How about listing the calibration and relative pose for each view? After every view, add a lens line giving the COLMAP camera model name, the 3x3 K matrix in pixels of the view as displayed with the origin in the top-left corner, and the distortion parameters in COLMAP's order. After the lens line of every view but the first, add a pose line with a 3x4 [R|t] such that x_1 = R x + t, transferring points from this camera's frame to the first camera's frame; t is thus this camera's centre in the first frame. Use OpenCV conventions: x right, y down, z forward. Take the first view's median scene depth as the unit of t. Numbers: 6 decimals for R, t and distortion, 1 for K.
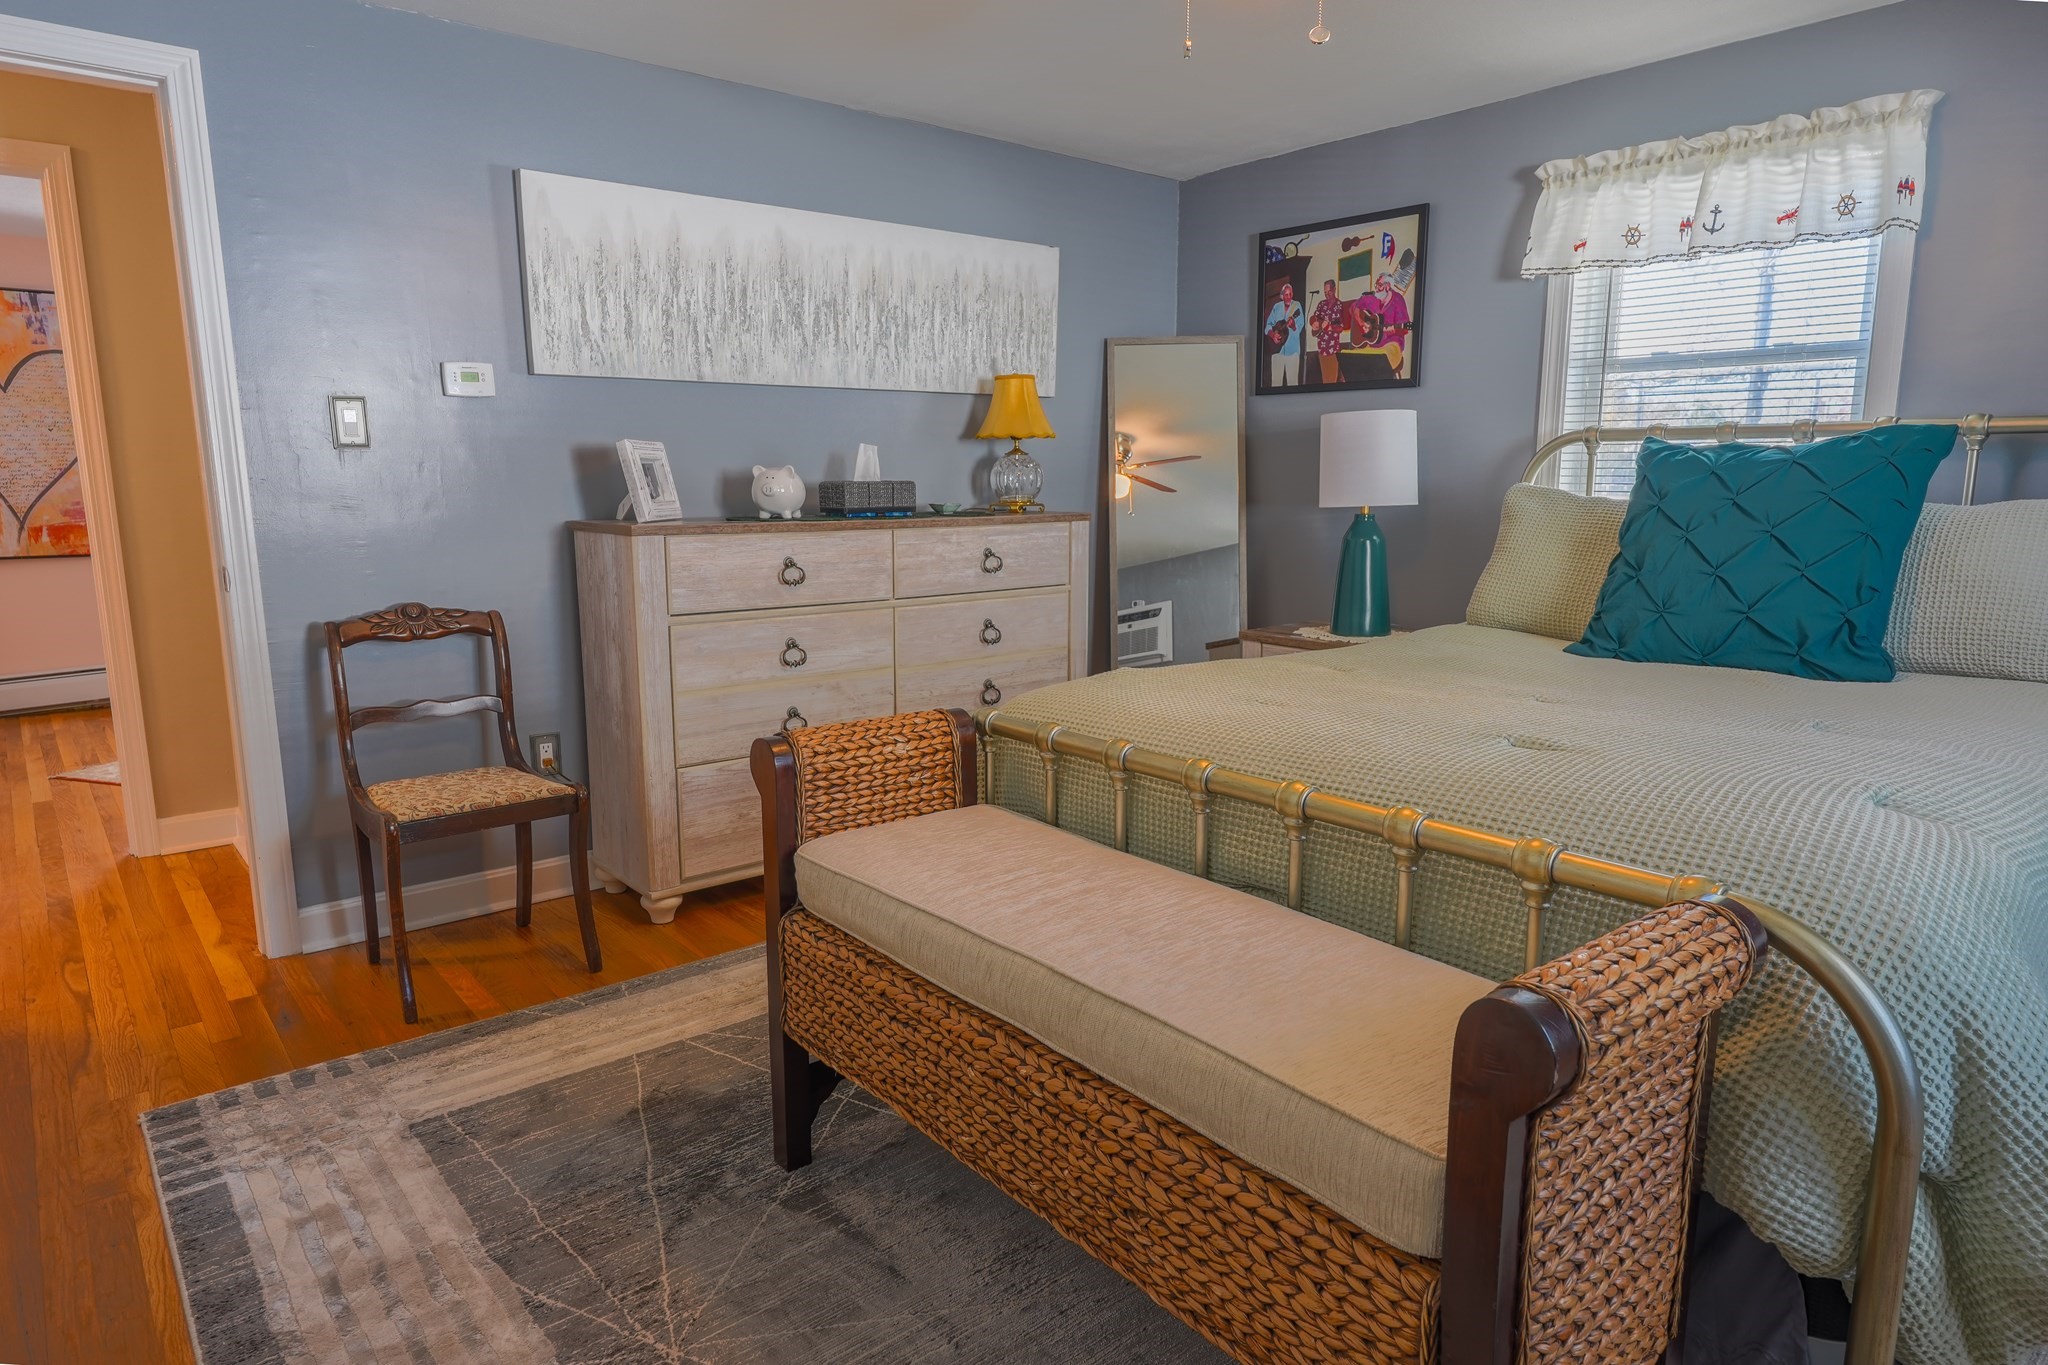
lens RADIAL K [[1190.1, 0, 1024.0], [0, 1190.1, 682.5], [0, 0, 1]] dist [-0.001043, -0.000913]
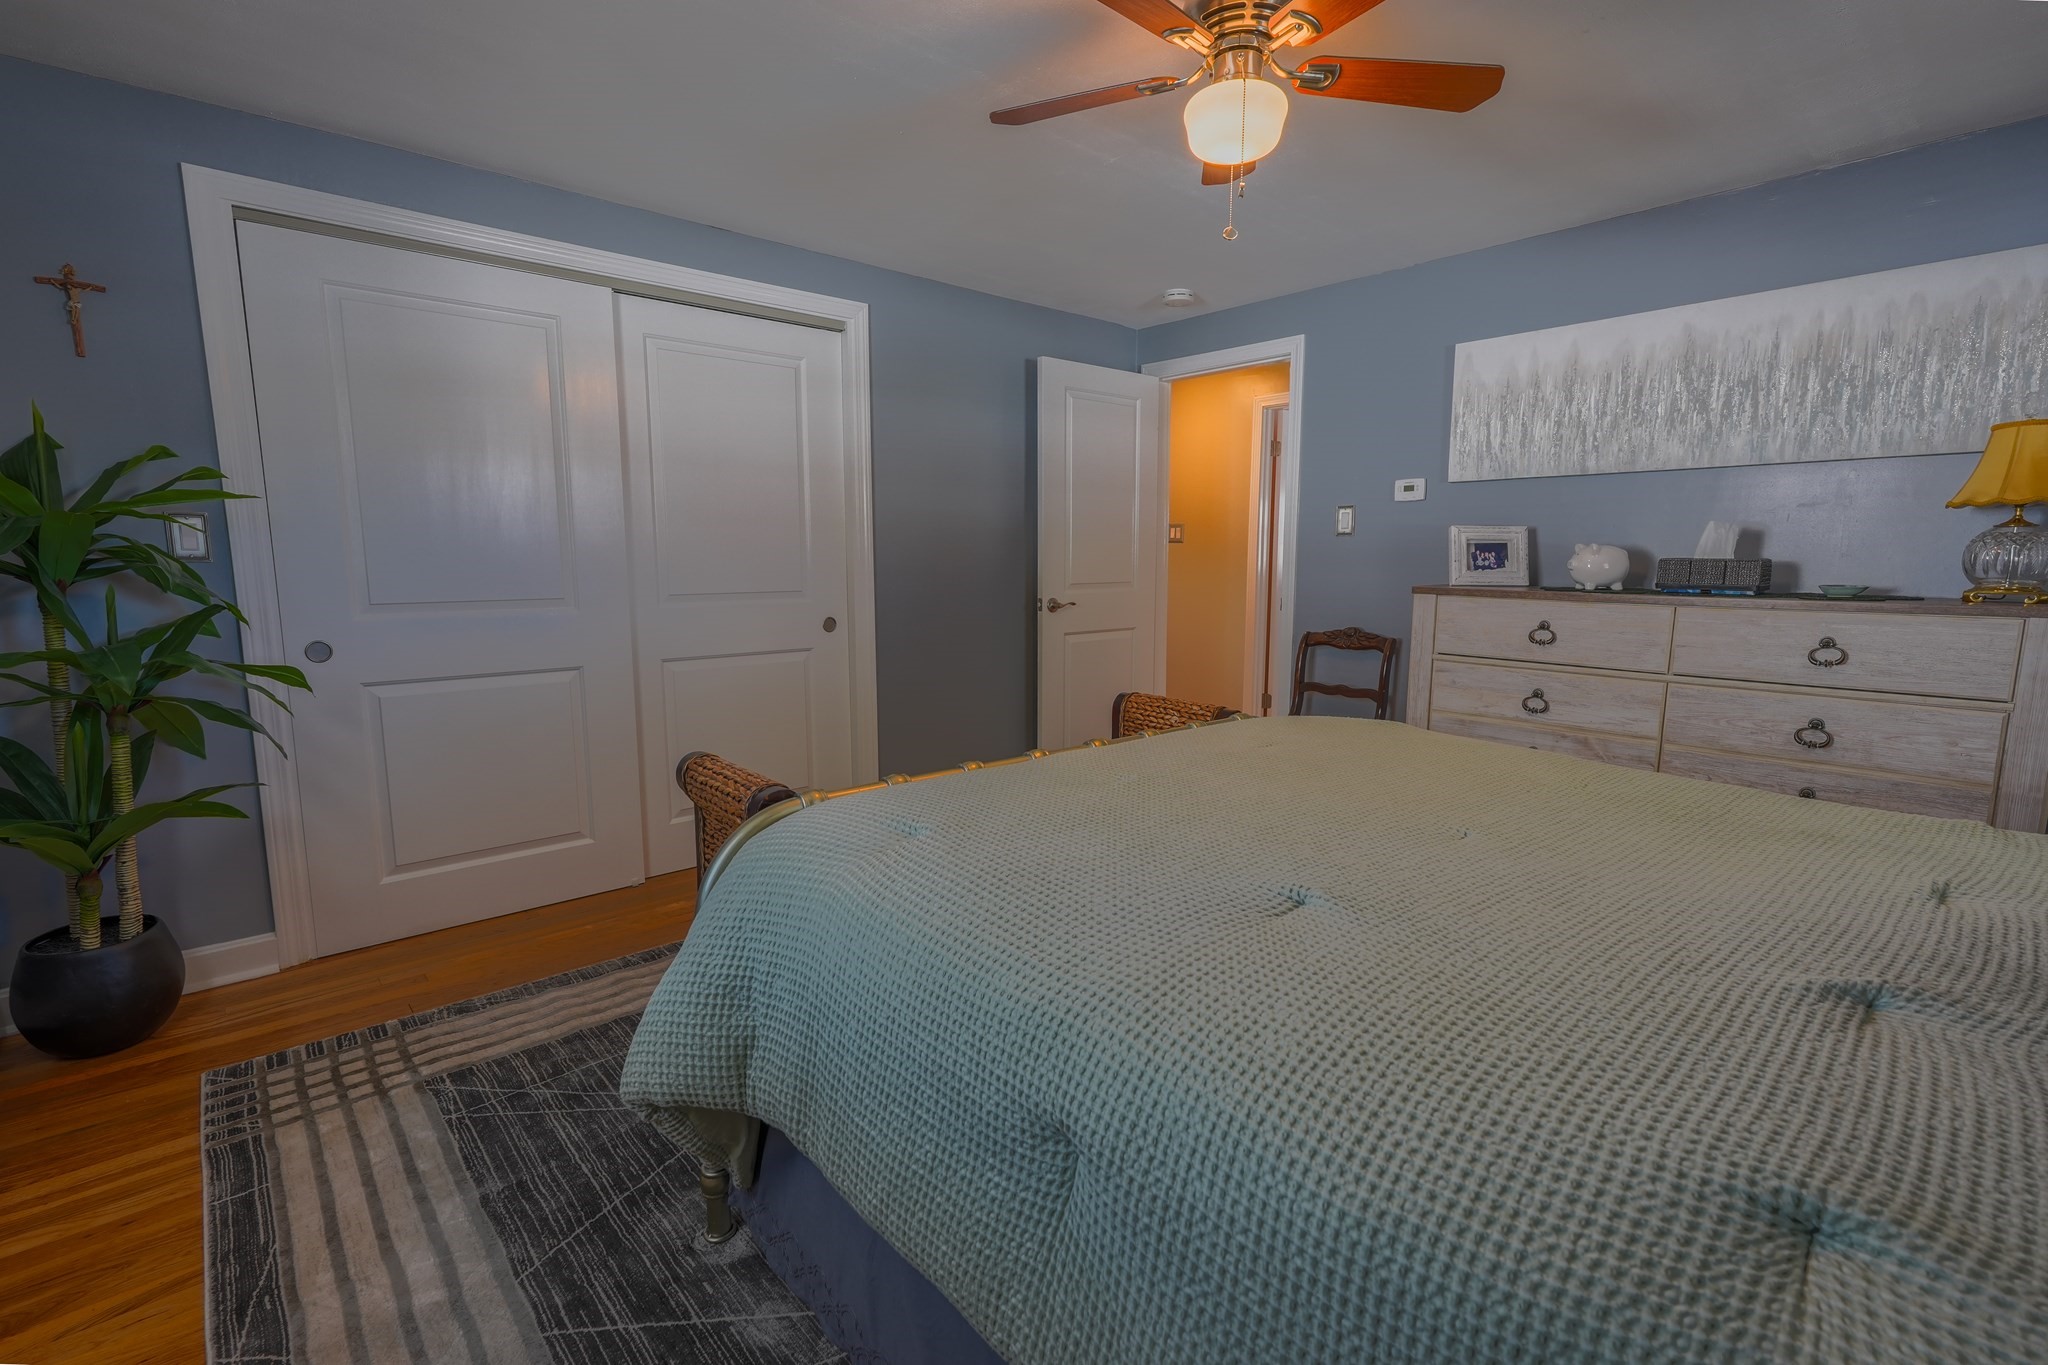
lens RADIAL K [[929.2, 0, 1024.0], [0, 929.2, 682.5], [0, 0, 1]] dist [0.000111, -0.000038]
pose [[0.030607, 0.144952, -0.988965, 0.680212], [-0.170934, 0.975612, 0.137705, -0.080631], [0.984807, 0.164833, 0.054638, 0.428537]]
